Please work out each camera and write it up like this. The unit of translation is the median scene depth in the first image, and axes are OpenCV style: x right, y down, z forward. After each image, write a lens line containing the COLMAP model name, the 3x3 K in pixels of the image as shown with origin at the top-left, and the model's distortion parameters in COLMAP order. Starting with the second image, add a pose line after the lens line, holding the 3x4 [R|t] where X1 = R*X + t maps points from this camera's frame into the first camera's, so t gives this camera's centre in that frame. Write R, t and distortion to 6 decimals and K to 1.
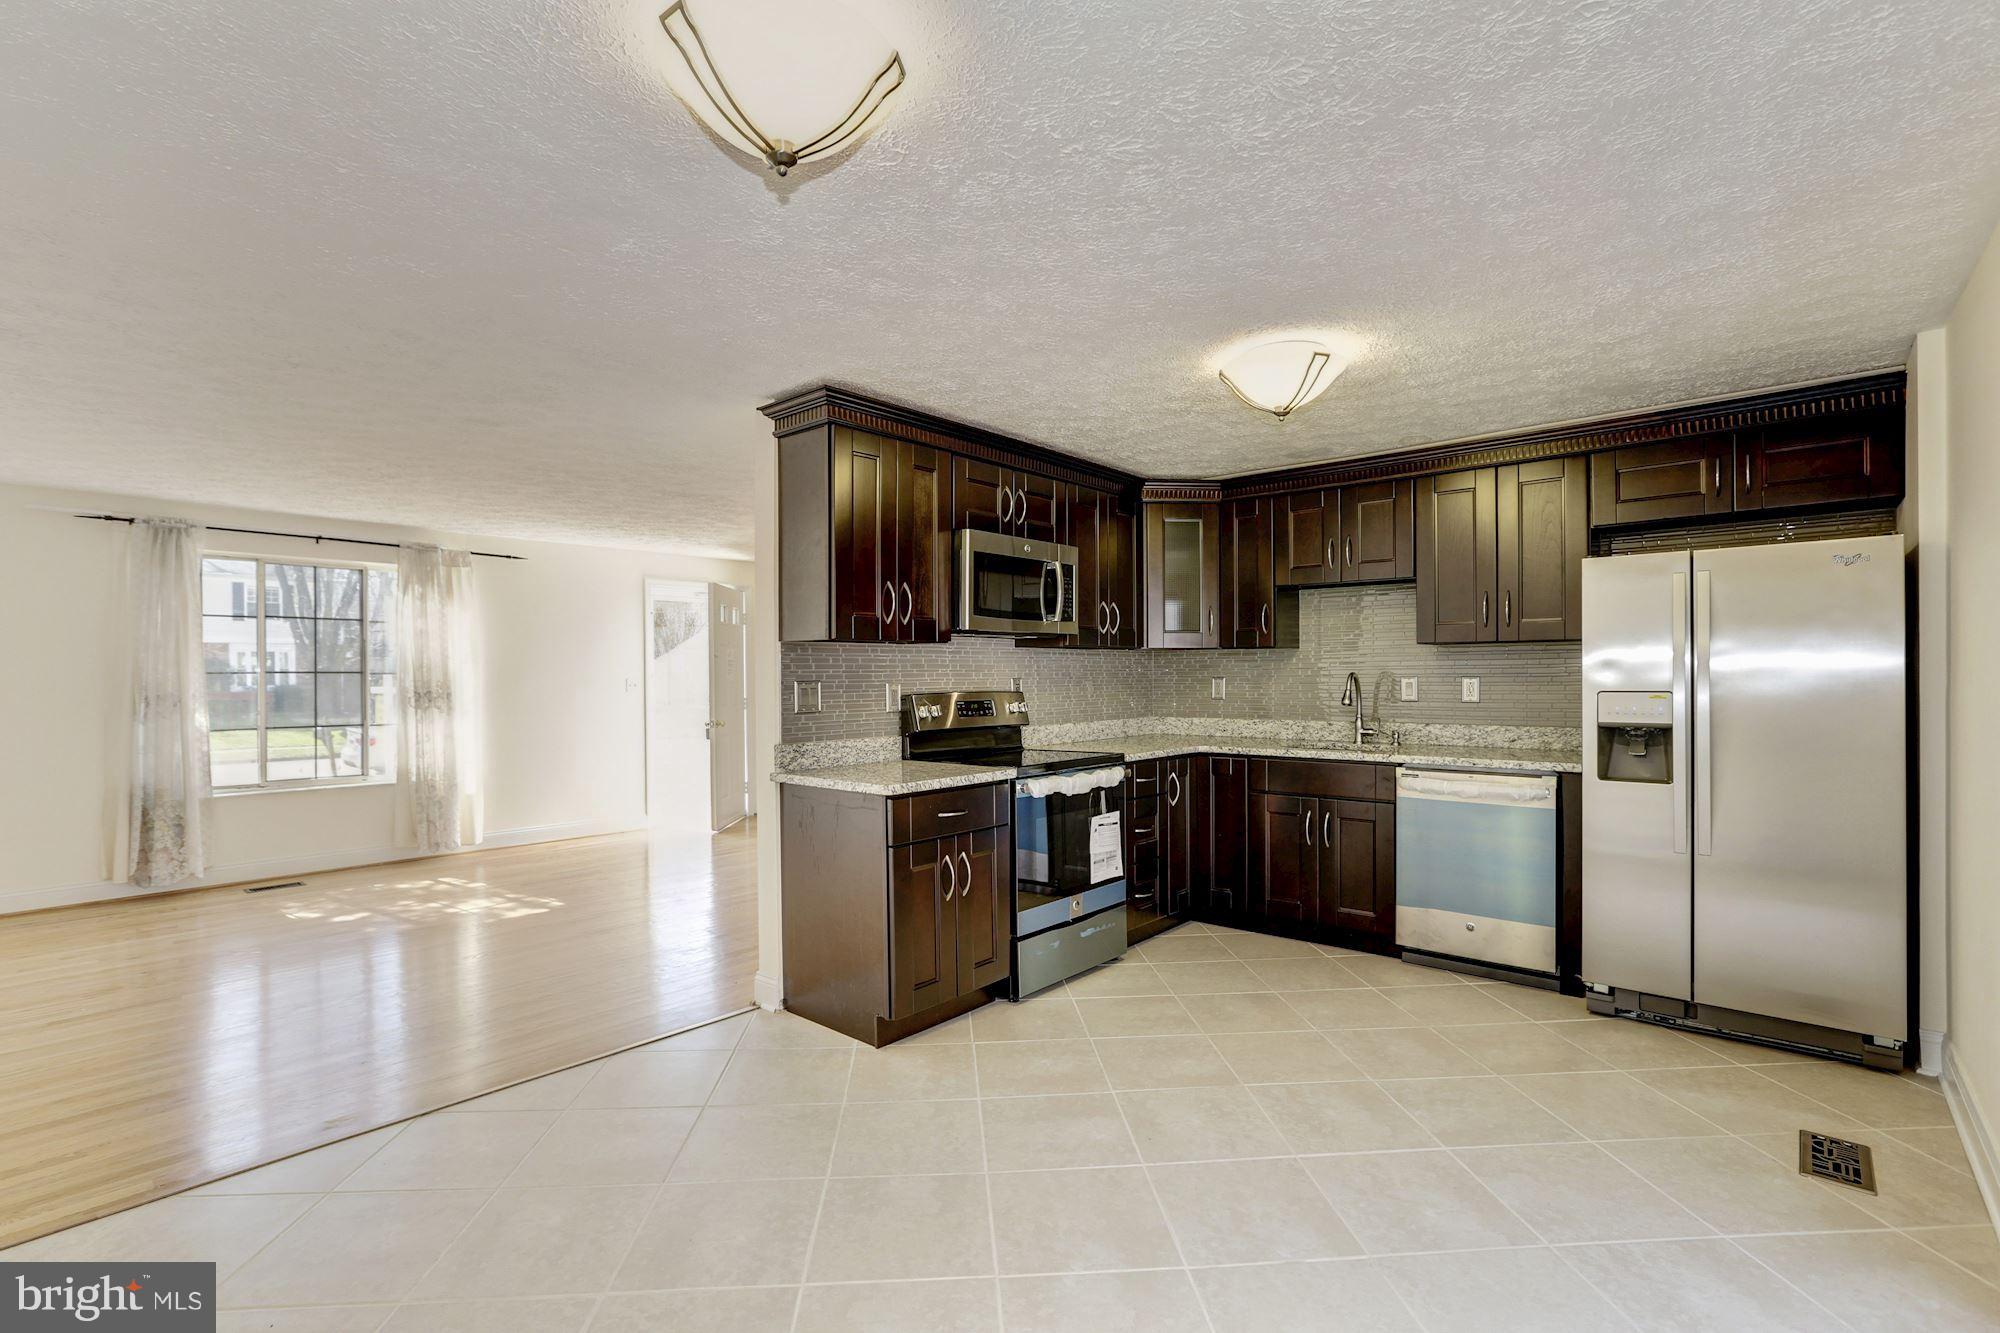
lens RADIAL K [[925.5, 0, 1006.4], [0, 925.5, 684.6], [0, 0, 1]] dist [-0.034144, 0.014873]
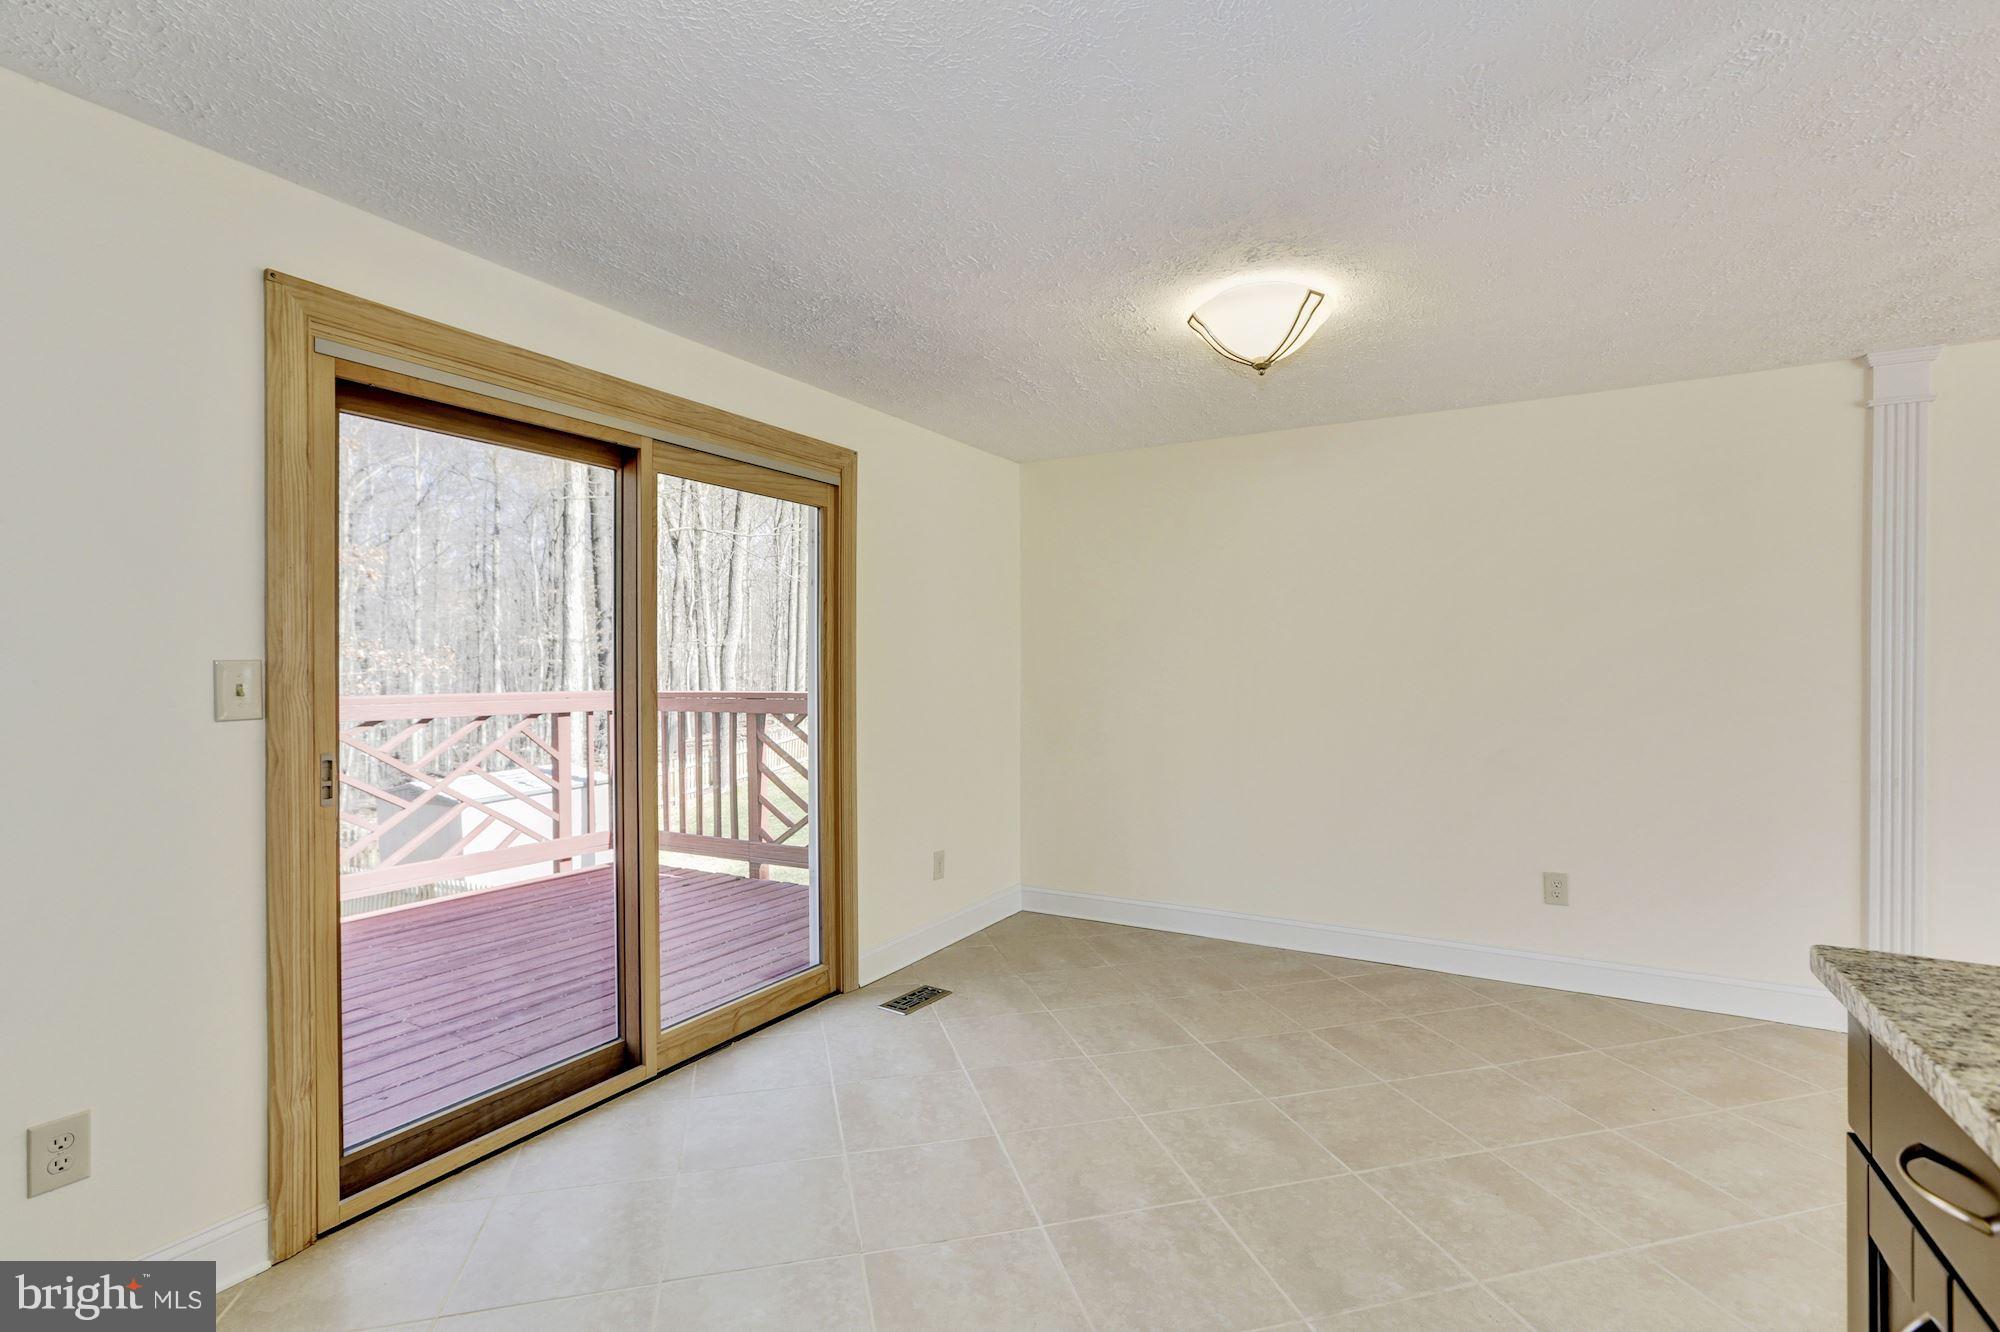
lens RADIAL K [[897.4, 0, 1019.4], [0, 897.4, 669.5], [0, 0, 1]] dist [-0.040640, 0.020037]
pose [[-0.976886, 0.008882, -0.213577, 0.217724], [0.005349, 0.999839, 0.017112, -0.012311], [0.213695, 0.015574, -0.976776, 1.000108]]
